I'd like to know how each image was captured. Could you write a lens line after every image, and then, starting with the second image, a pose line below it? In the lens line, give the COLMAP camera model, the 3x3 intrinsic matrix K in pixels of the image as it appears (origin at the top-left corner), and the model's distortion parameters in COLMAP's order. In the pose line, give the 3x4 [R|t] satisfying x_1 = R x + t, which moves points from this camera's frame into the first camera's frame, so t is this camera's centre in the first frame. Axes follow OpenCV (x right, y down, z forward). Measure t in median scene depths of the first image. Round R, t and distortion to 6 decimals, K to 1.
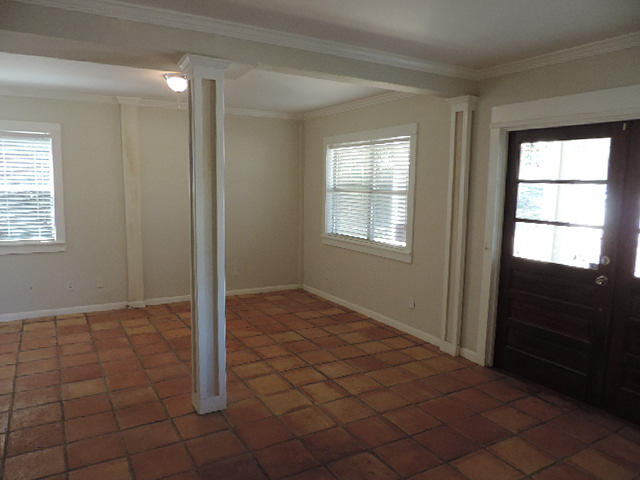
lens RADIAL K [[464.4, 0, 319.7], [0, 464.4, 246.6], [0, 0, 1]] dist [-0.008959, -0.001564]
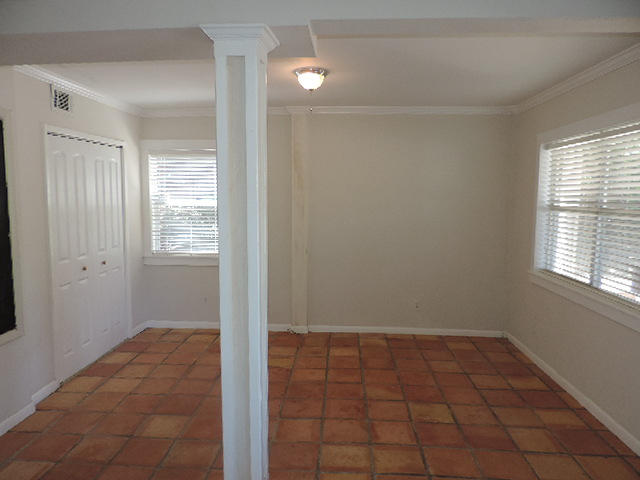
lens RADIAL K [[464.4, 0, 319.7], [0, 464.4, 246.6], [0, 0, 1]] dist [-0.008959, -0.001564]
pose [[0.832556, 0.056850, -0.551016, 0.144156], [-0.071595, 0.997420, -0.005269, -0.038897], [0.549295, 0.043836, 0.834478, 0.256596]]
